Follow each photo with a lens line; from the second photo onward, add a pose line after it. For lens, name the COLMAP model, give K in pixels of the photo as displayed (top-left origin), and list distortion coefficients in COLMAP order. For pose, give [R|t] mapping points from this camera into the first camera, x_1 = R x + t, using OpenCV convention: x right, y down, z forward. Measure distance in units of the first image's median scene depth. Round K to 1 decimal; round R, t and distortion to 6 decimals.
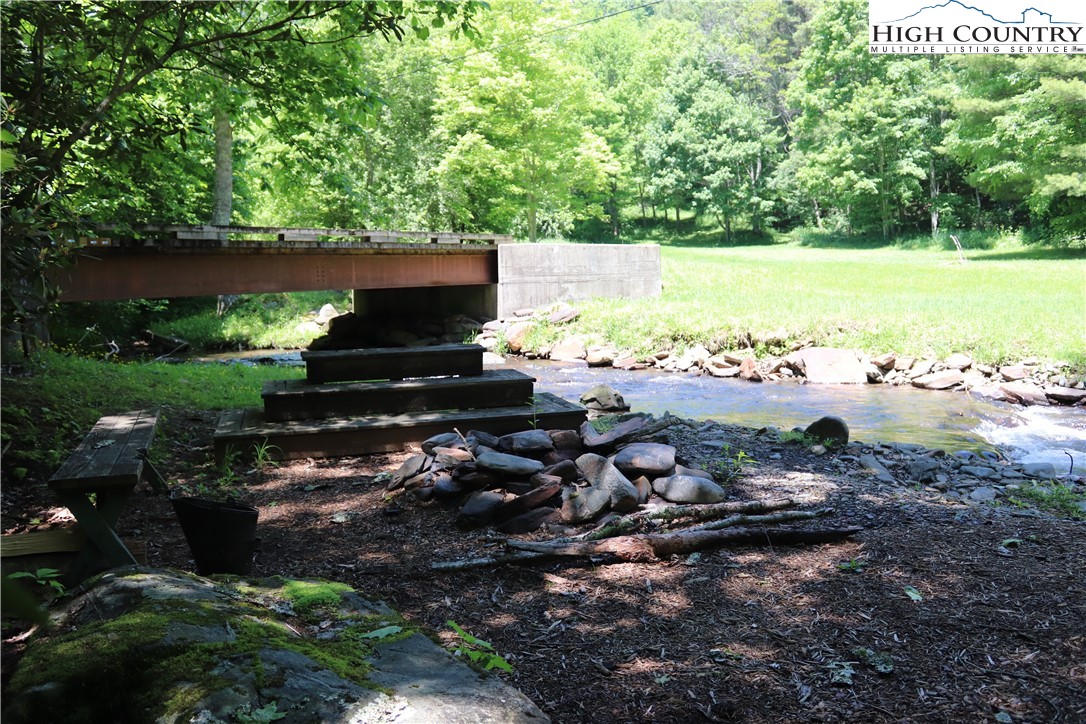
lens RADIAL K [[915.9, 0, 543.0], [0, 915.9, 362.0], [0, 0, 1]] dist [-0.172827, 0.172268]
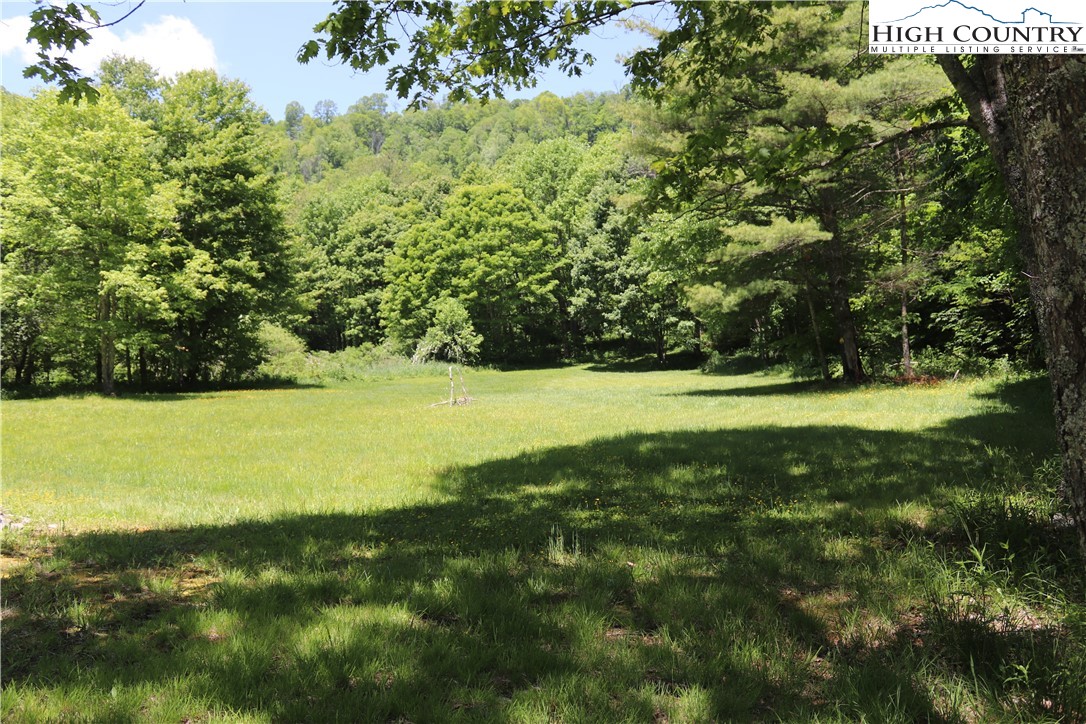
lens RADIAL K [[899.9, 0, 541.0], [0, 899.9, 351.6], [0, 0, 1]] dist [-0.172363, 0.159172]
pose [[0.984225, 0.005935, -0.176820, 0.268328], [-0.030507, 0.990160, -0.136577, -0.020860], [0.174269, 0.139817, 0.974721, 0.102303]]
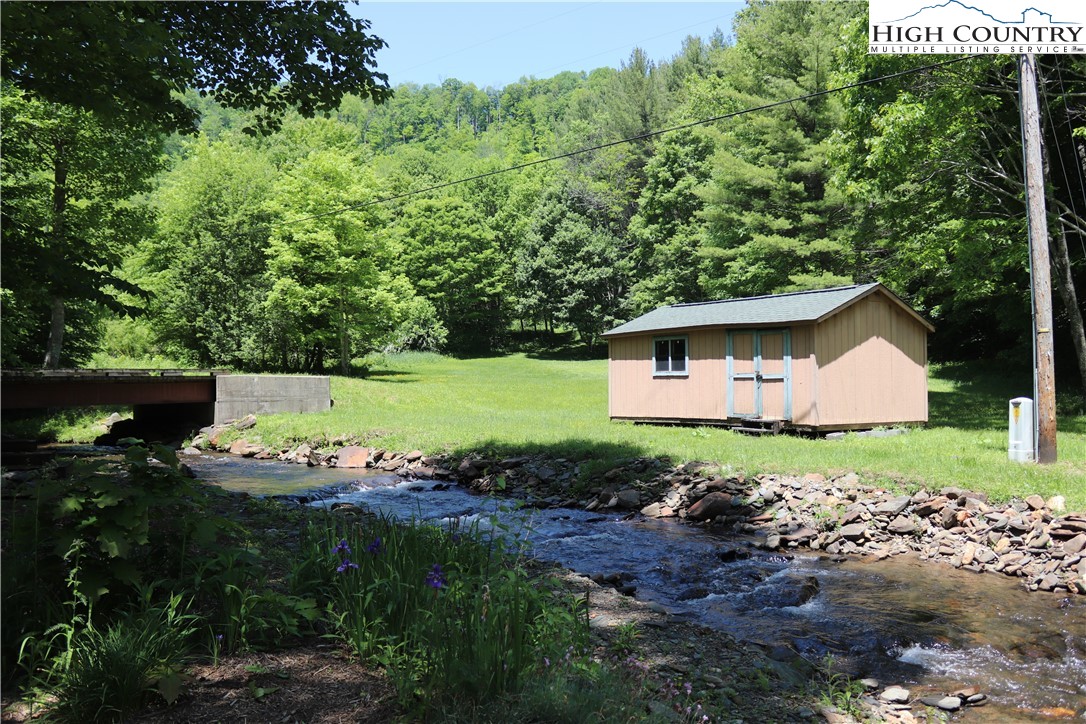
lens RADIAL K [[899.9, 0, 541.0], [0, 899.9, 351.6], [0, 0, 1]] dist [-0.172363, 0.159172]
pose [[0.998196, 0.012406, 0.058737, 0.086188], [-0.004991, 0.992178, -0.124728, 0.002218], [-0.059825, 0.124210, 0.990451, -0.102433]]
